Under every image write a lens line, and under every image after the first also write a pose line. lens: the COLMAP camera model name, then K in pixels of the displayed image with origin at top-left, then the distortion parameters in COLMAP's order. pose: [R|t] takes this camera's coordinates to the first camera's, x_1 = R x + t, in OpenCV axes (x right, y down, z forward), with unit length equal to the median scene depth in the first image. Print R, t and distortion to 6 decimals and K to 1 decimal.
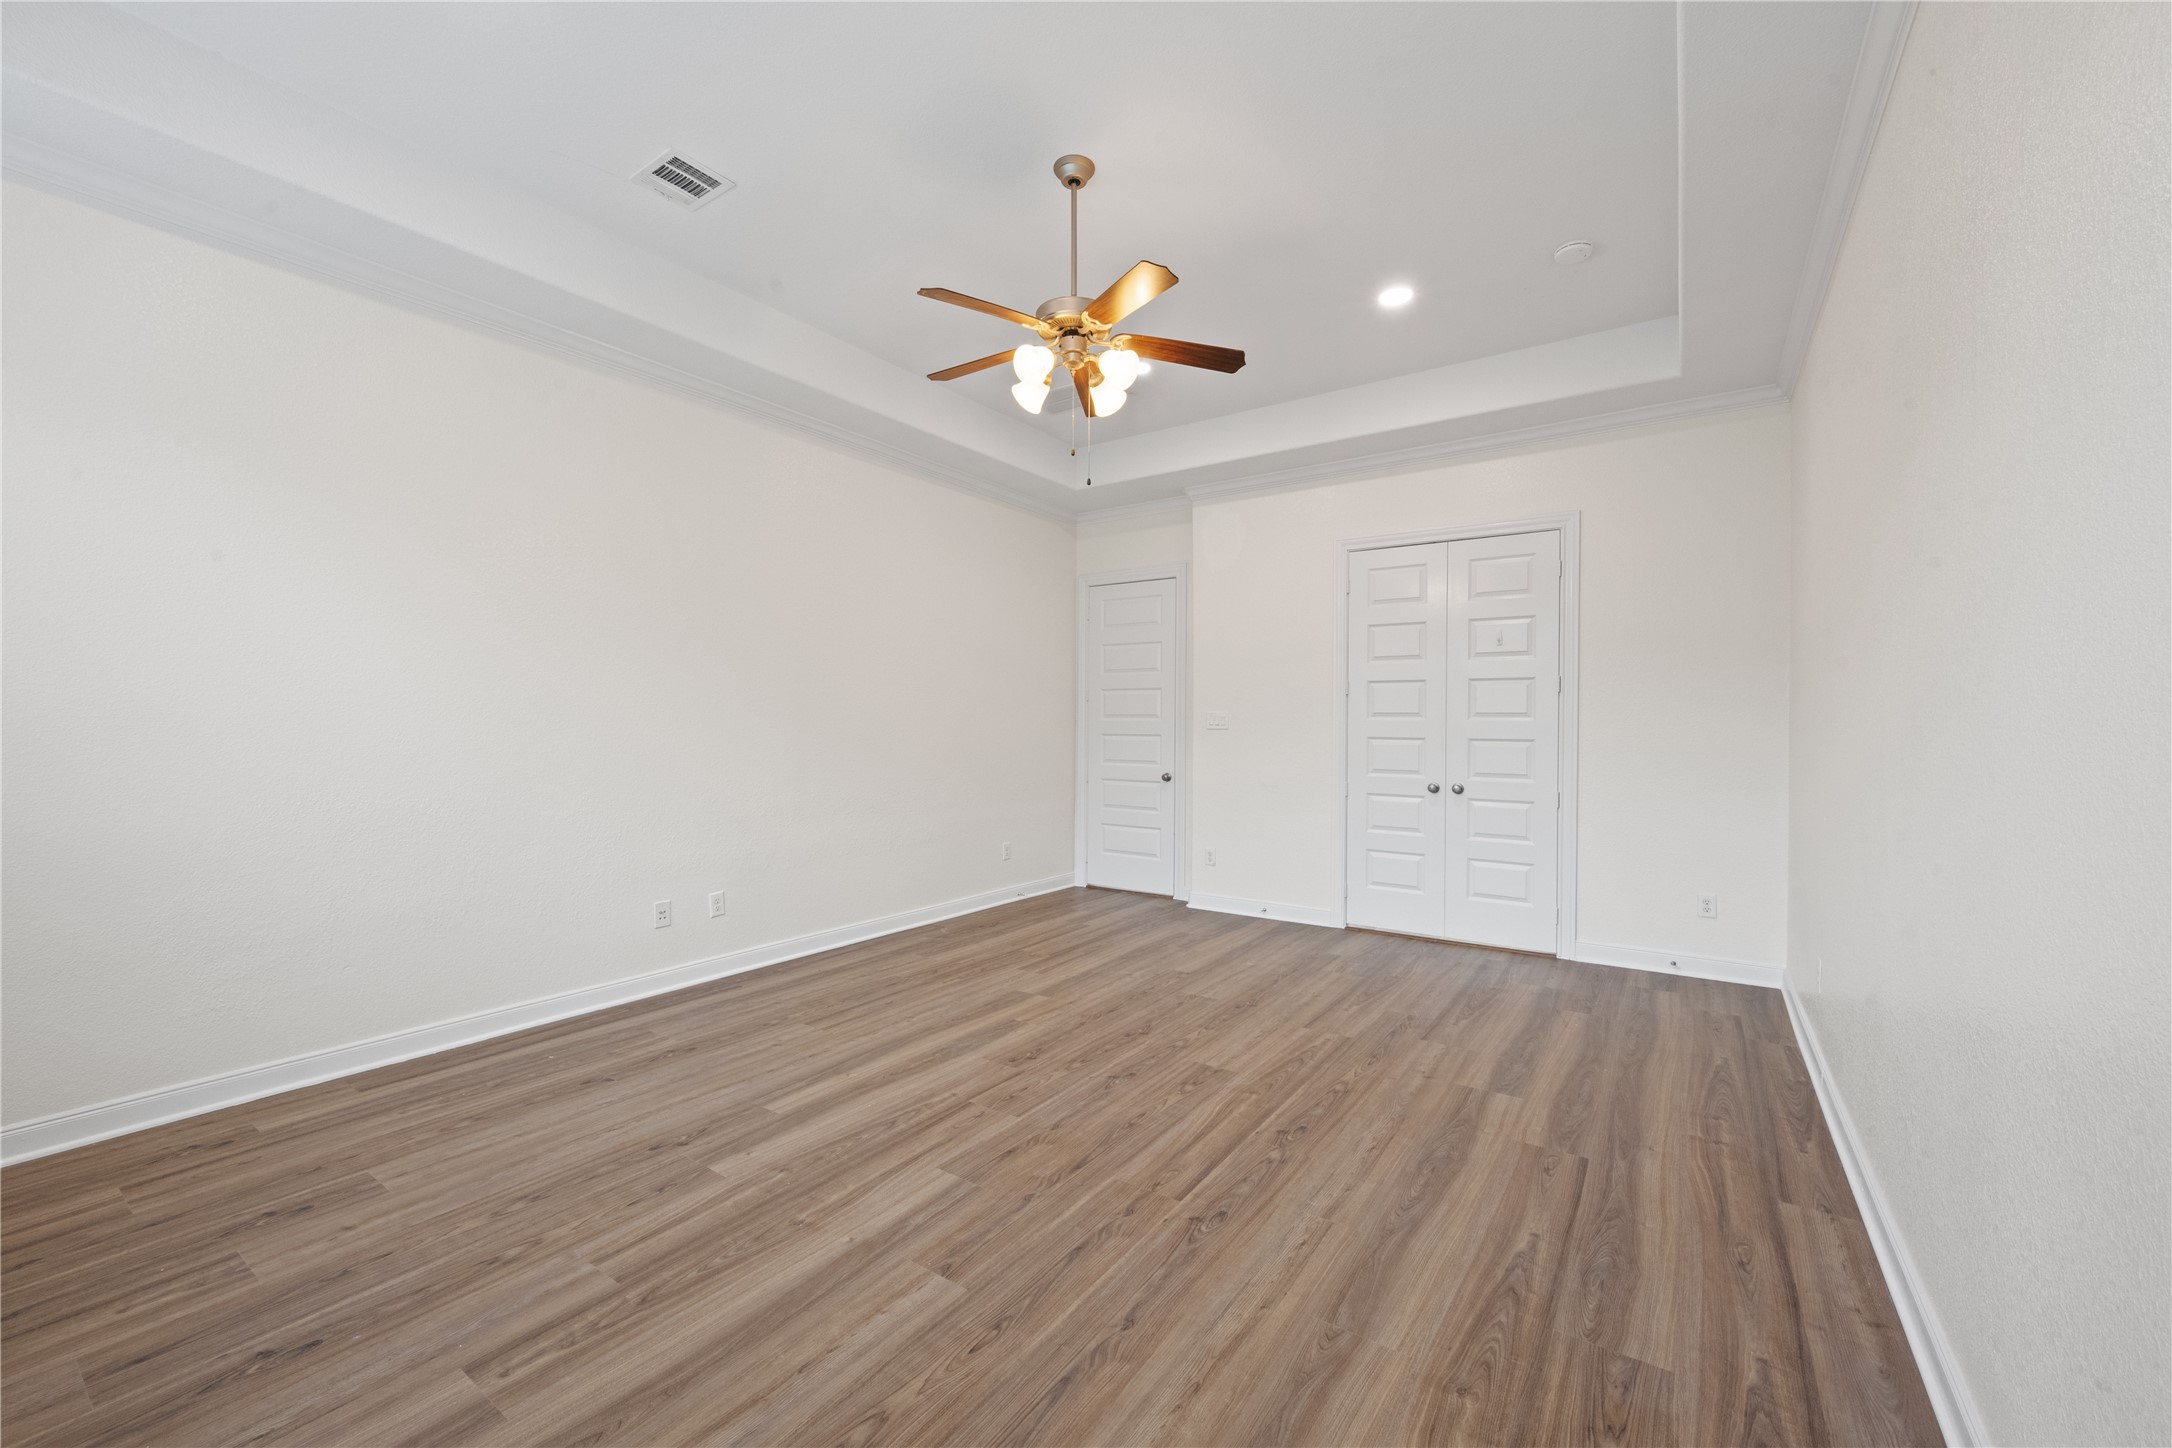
lens RADIAL K [[860.8, 0, 1086.5], [0, 860.8, 724.1], [0, 0, 1]] dist [0.000248, 0.000043]
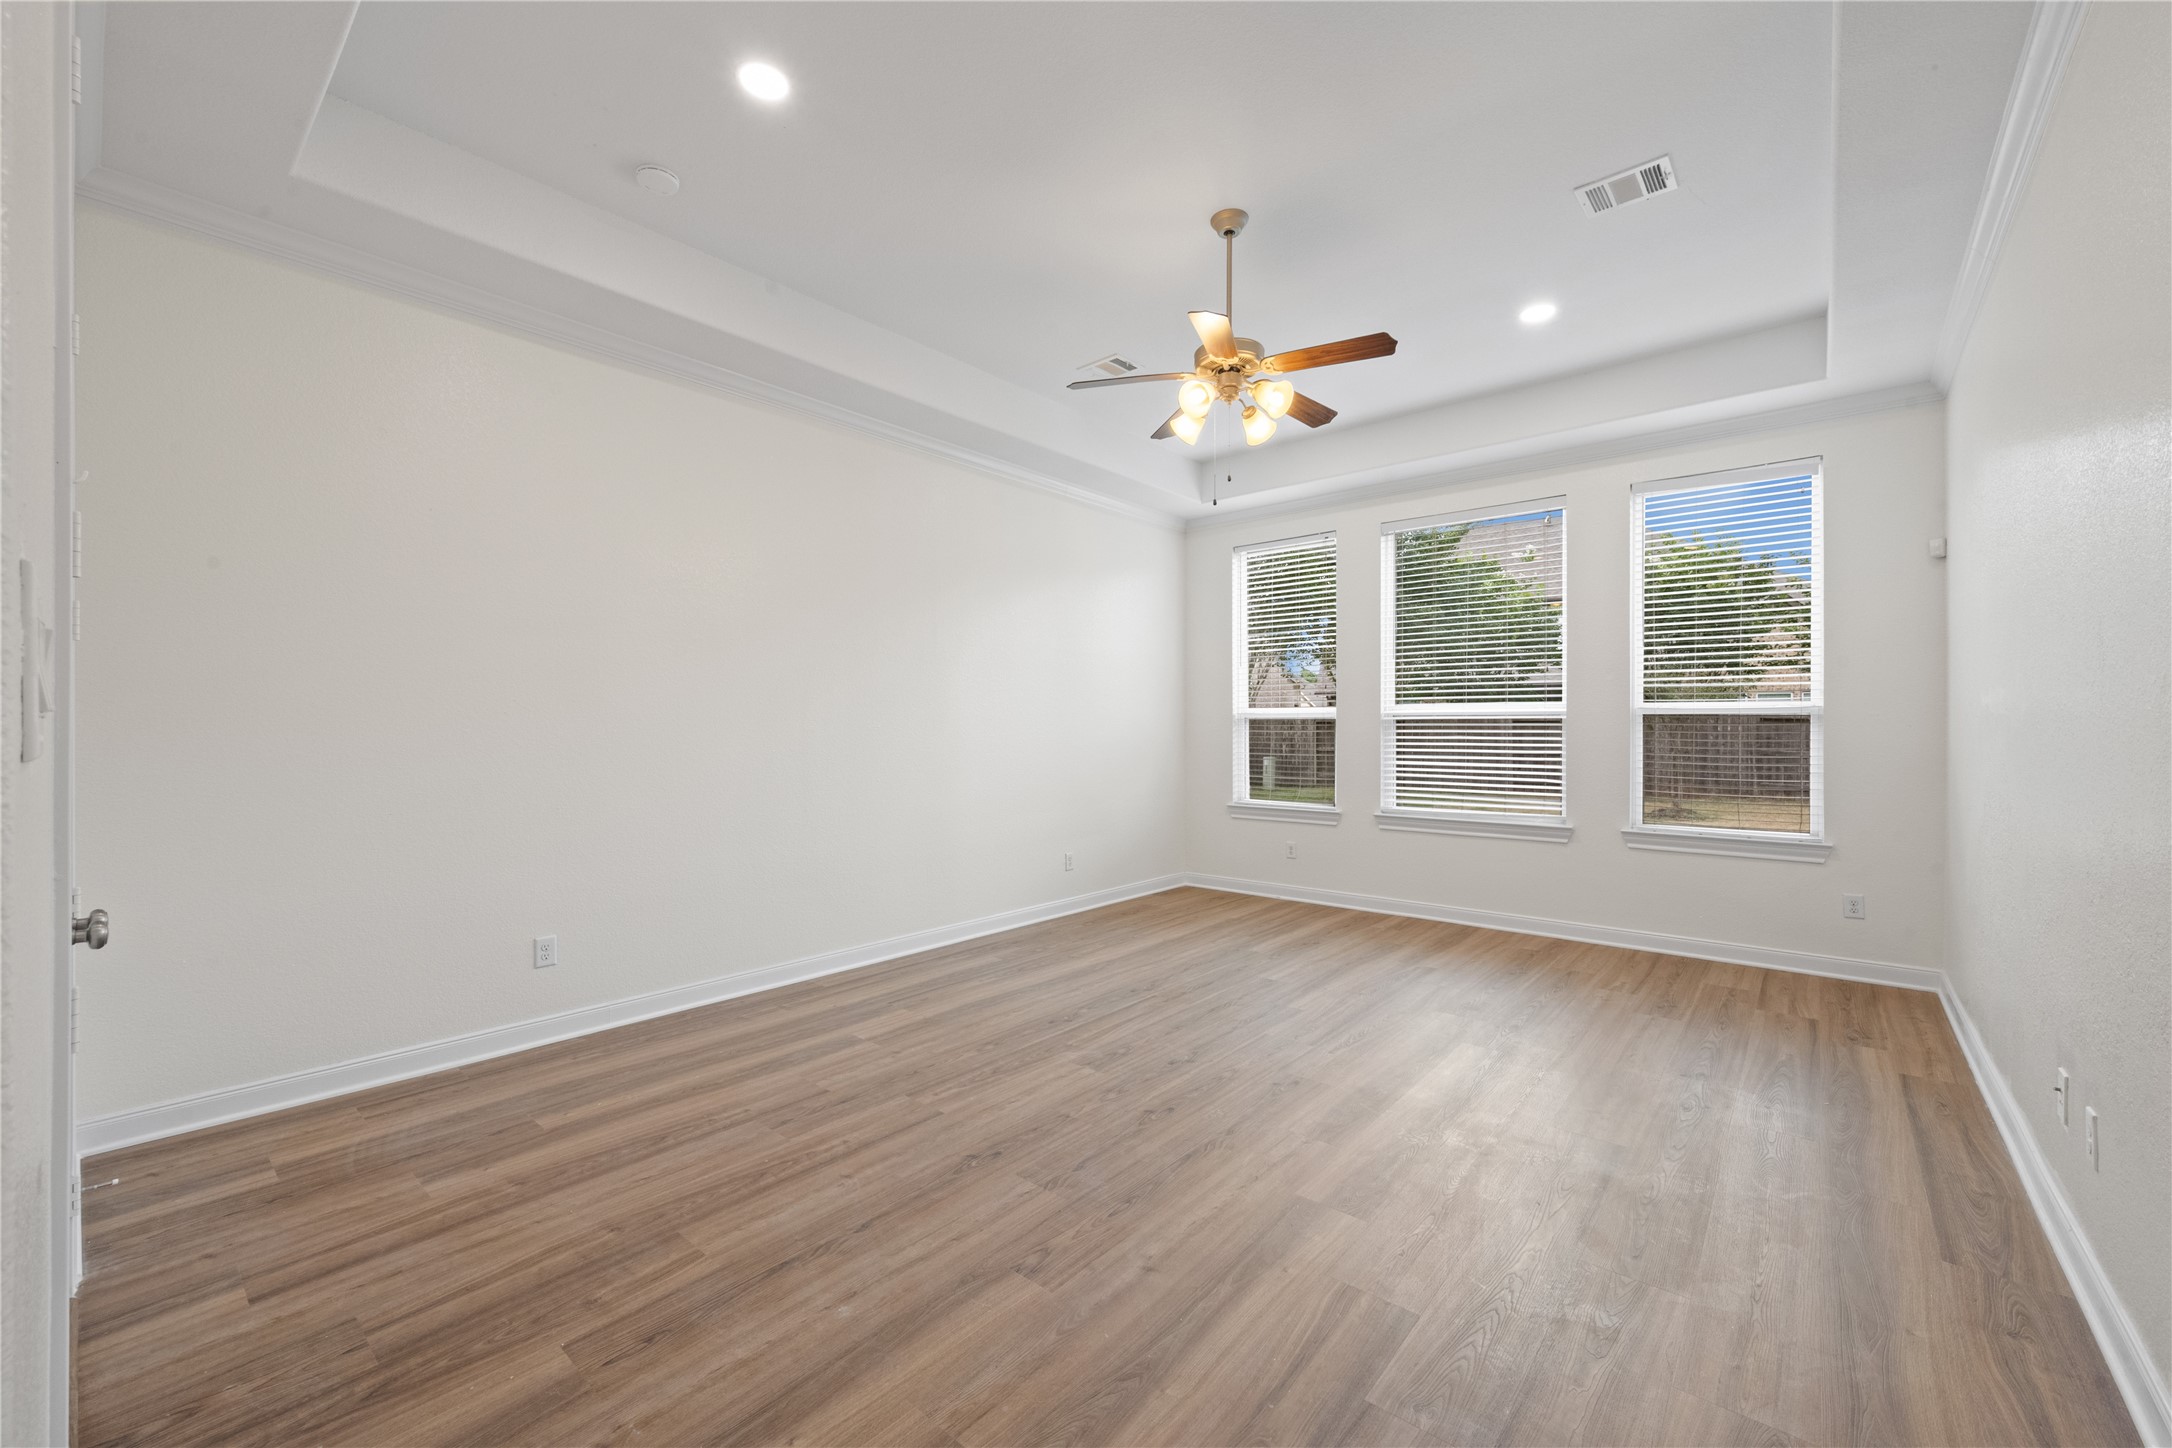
lens RADIAL K [[860.8, 0, 1085.8], [0, 860.8, 726.9], [0, 0, 1]] dist [0.000248, 0.000043]
pose [[-0.994842, -0.004153, 0.101347, 0.050613], [-0.004101, 0.999991, 0.000724, -0.000834], [-0.101349, 0.000305, -0.994851, 1.991760]]
